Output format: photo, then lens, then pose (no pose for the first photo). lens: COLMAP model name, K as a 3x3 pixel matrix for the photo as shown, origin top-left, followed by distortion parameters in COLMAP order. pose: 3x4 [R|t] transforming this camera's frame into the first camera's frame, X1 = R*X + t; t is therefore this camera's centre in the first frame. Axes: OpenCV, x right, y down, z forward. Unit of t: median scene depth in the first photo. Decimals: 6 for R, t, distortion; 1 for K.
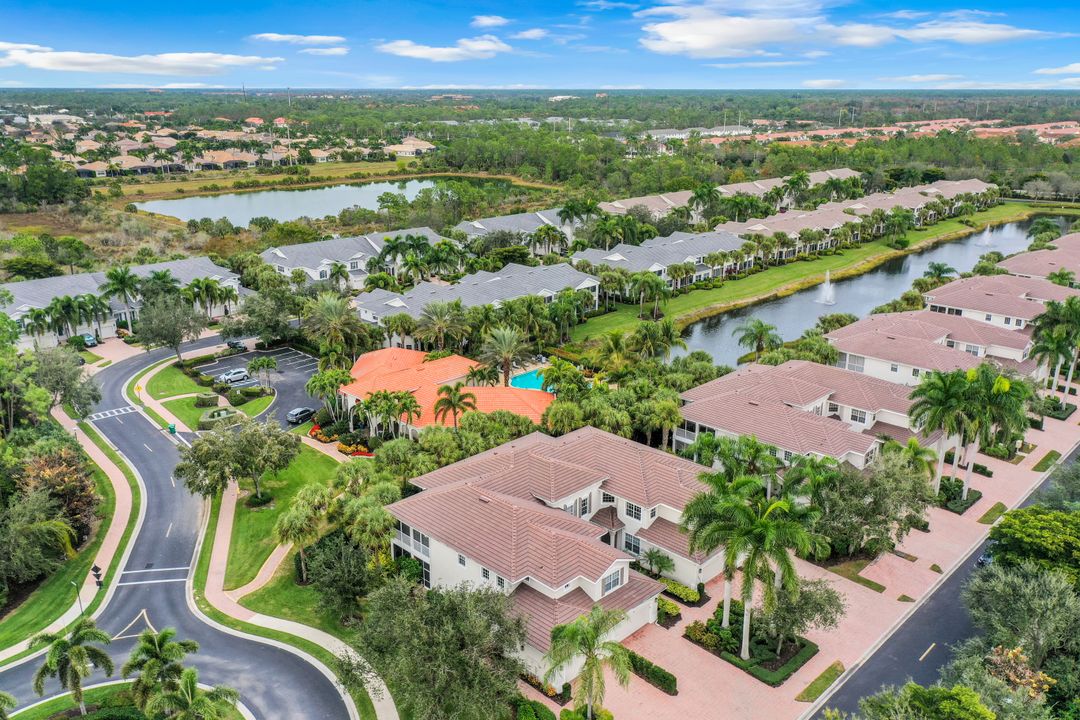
lens RADIAL K [[831.2, 0, 540.0], [0, 831.2, 360.0], [0, 0, 1]] dist [0.005147, 0.001751]
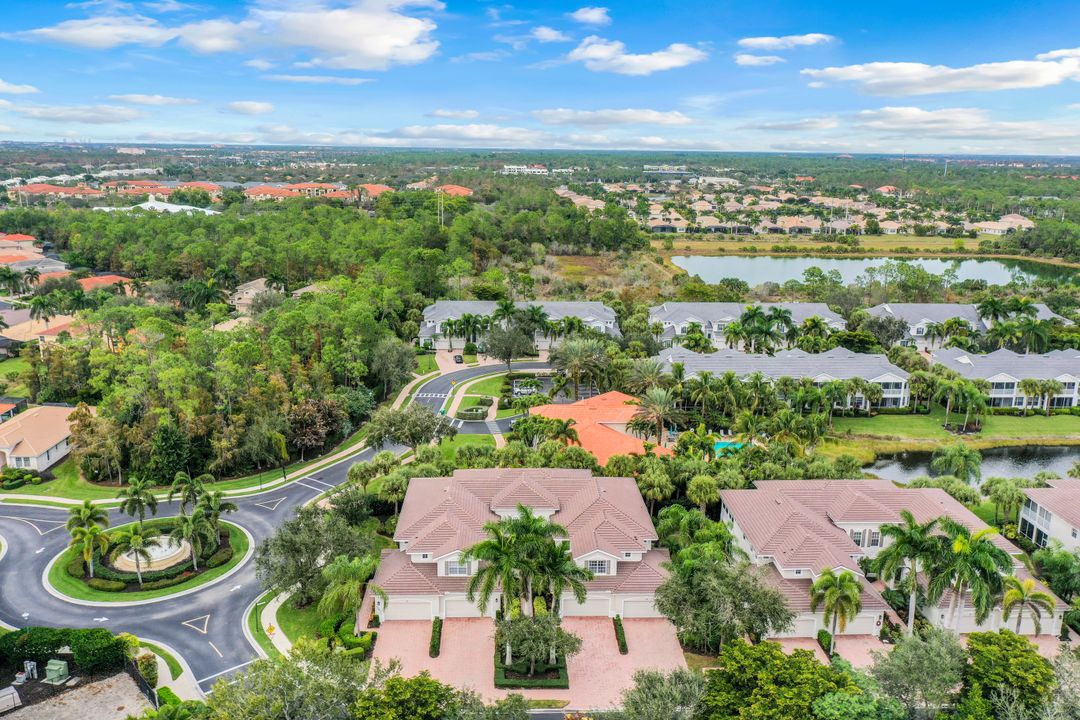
lens RADIAL K [[853.7, 0, 540.0], [0, 853.7, 360.0], [0, 0, 1]] dist [0.003885, -0.001057]
pose [[0.730382, 0.169707, -0.661621, 0.146982], [-0.220957, 0.975264, 0.006237, -0.011244], [0.646313, 0.141634, 0.749813, 0.007662]]
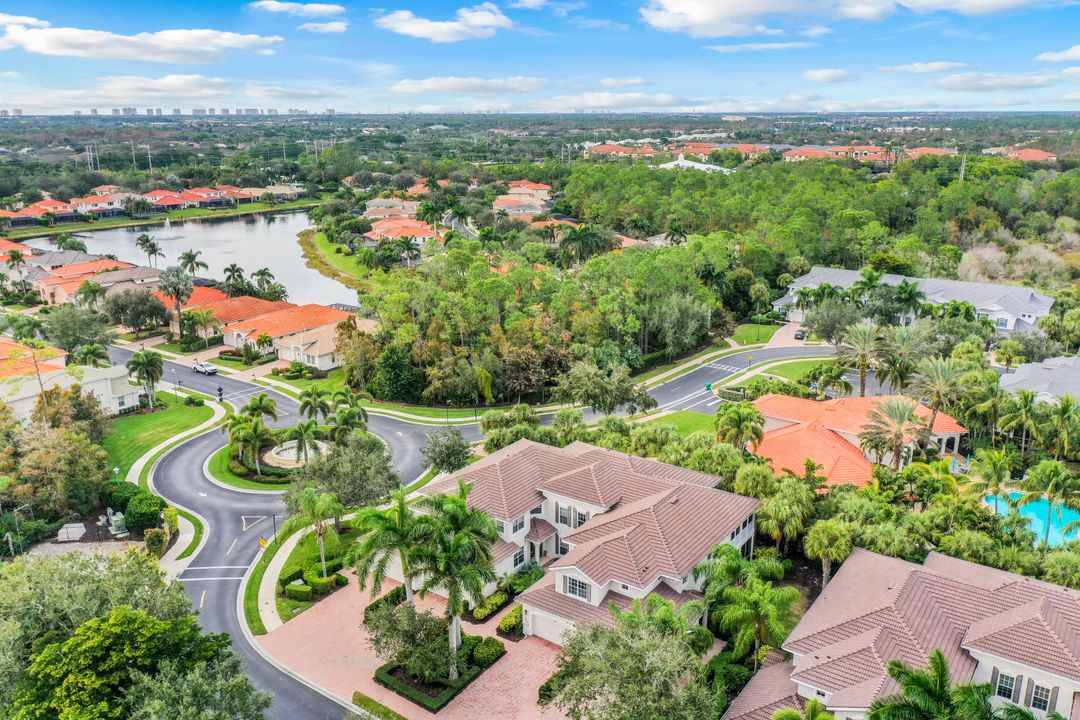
lens RADIAL K [[853.7, 0, 540.0], [0, 853.7, 360.0], [0, 0, 1]] dist [0.003885, -0.001057]
pose [[0.158835, 0.270860, -0.949424, 0.168005], [-0.301656, 0.928961, 0.214556, -0.035407], [0.940093, 0.252321, 0.229258, 0.117653]]
